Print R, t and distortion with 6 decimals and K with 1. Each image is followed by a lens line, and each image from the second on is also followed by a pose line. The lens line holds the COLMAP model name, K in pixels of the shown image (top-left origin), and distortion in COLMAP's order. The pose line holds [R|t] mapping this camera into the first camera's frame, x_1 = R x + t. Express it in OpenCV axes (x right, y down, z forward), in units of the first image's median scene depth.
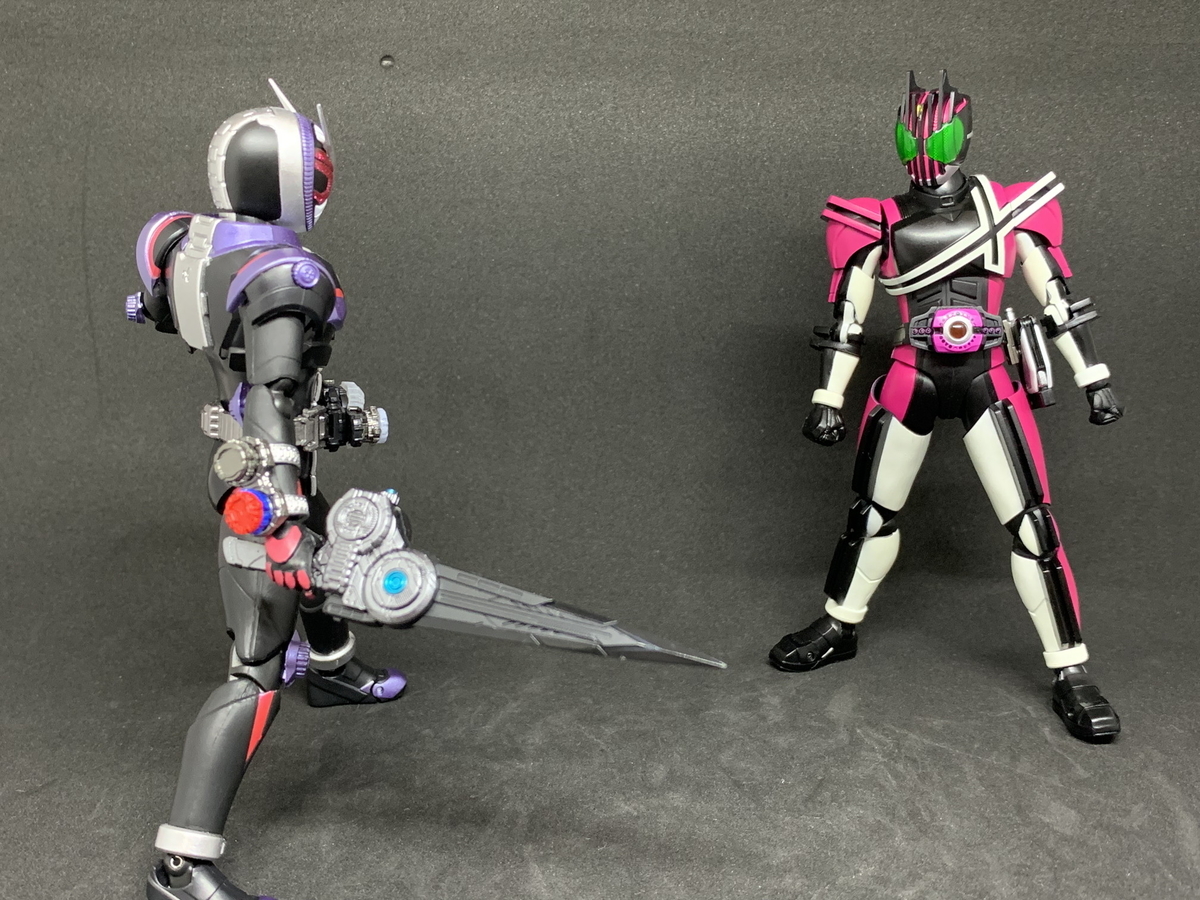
lens RADIAL K [[1348.5, 0, 588.8], [0, 1348.5, 452.3], [0, 0, 1]] dist [0.150114, -0.581024]
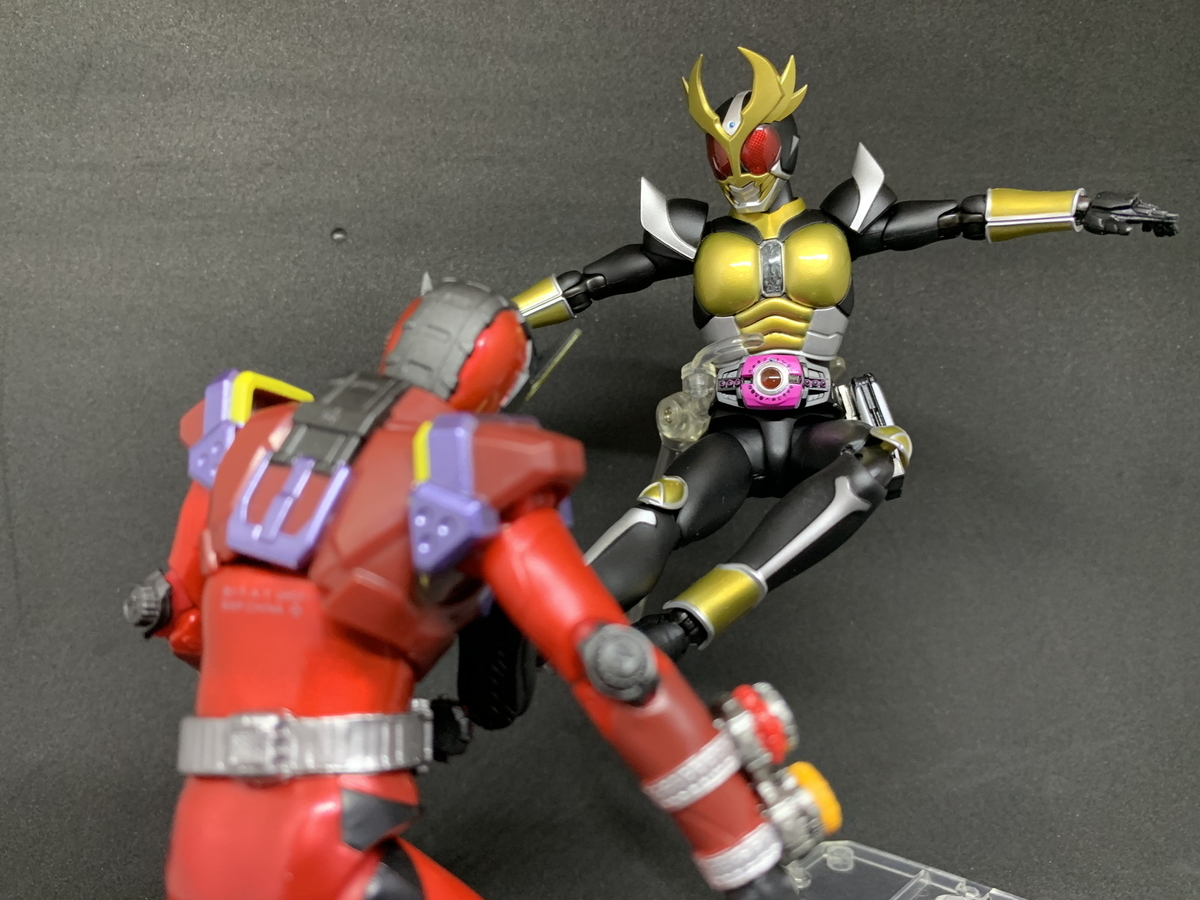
lens RADIAL K [[928.5, 0, 598.9], [0, 928.5, 432.2], [0, 0, 1]] dist [-0.015998, -0.008545]
pose [[0.997030, -0.015604, 0.075420, -0.021343], [0.026580, 0.988810, -0.146794, -0.056442], [-0.072286, 0.148363, 0.986288, 0.379798]]
